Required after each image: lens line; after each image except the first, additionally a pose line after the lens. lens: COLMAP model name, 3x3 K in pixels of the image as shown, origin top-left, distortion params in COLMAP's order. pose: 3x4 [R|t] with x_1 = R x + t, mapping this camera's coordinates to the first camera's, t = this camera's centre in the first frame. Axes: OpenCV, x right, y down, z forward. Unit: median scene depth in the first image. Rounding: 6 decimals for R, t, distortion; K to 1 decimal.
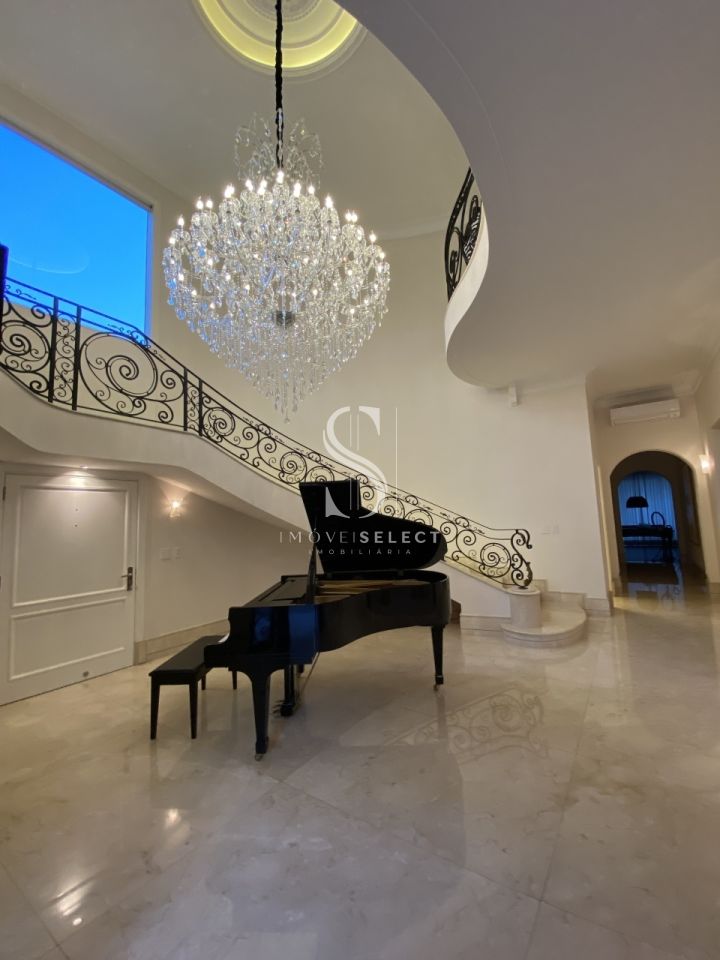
lens RADIAL K [[390.4, 0, 367.0], [0, 390.4, 474.4], [0, 0, 1]] dist [0.003081, -0.009236]
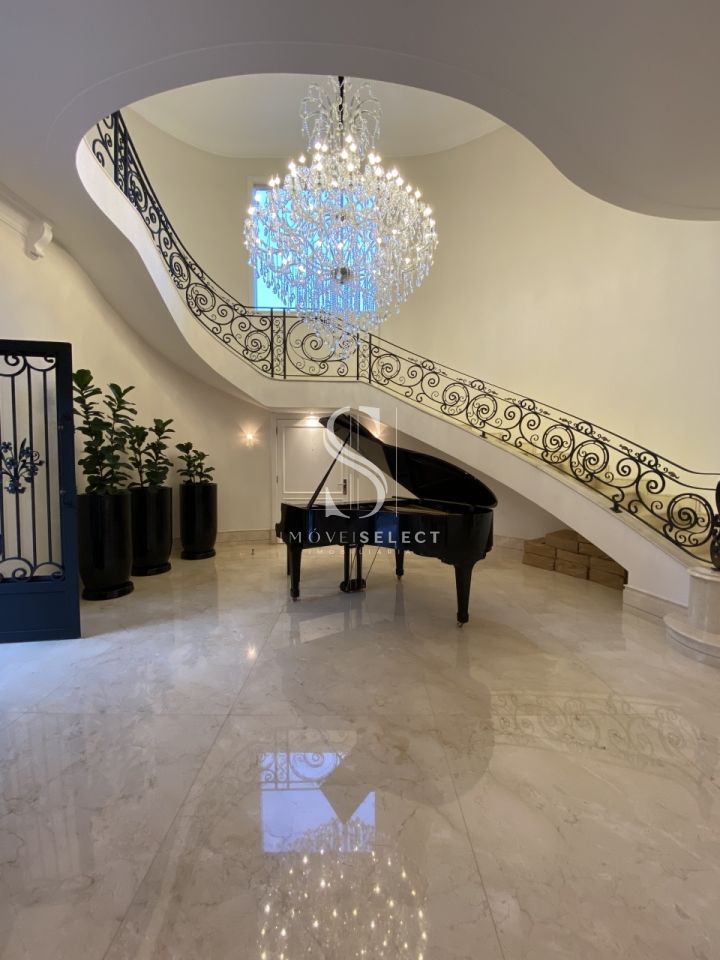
lens RADIAL K [[390.4, 0, 374.5], [0, 390.4, 486.1], [0, 0, 1]] dist [0.003081, -0.009236]
pose [[0.564715, 0.097177, -0.819545, 0.653477], [0.073507, 0.983174, 0.167229, 0.023740], [0.822006, -0.154679, 0.548070, 0.274556]]
